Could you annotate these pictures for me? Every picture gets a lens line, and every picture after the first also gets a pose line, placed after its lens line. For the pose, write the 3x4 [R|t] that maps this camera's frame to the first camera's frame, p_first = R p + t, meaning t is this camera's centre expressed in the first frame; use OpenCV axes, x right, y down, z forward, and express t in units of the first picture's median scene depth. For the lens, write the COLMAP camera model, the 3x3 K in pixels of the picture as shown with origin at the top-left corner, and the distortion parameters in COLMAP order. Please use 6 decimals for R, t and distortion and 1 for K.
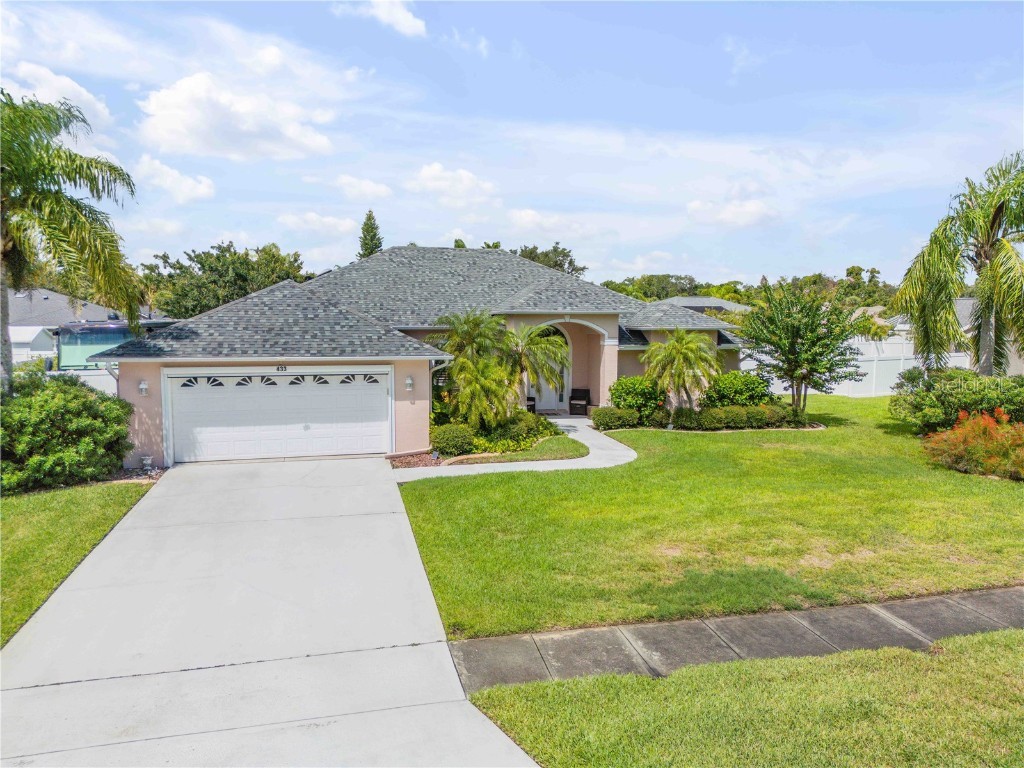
lens RADIAL K [[718.6, 0, 512.0], [0, 718.6, 384.0], [0, 0, 1]] dist [0.079212, -0.078814]
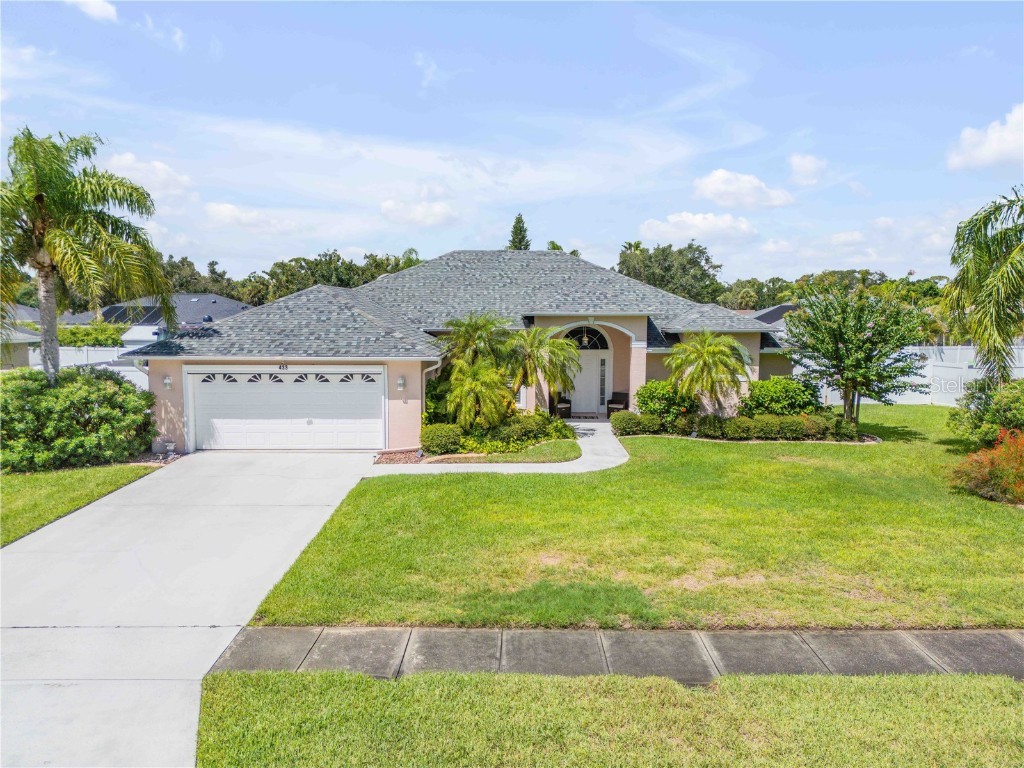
lens RADIAL K [[718.6, 0, 512.0], [0, 718.6, 384.0], [0, 0, 1]] dist [0.079212, -0.078814]
pose [[0.971387, 0.020754, -0.236593, 0.277592], [-0.020660, 0.999782, 0.002876, -0.006503], [0.236601, 0.002095, 0.971605, 0.026360]]
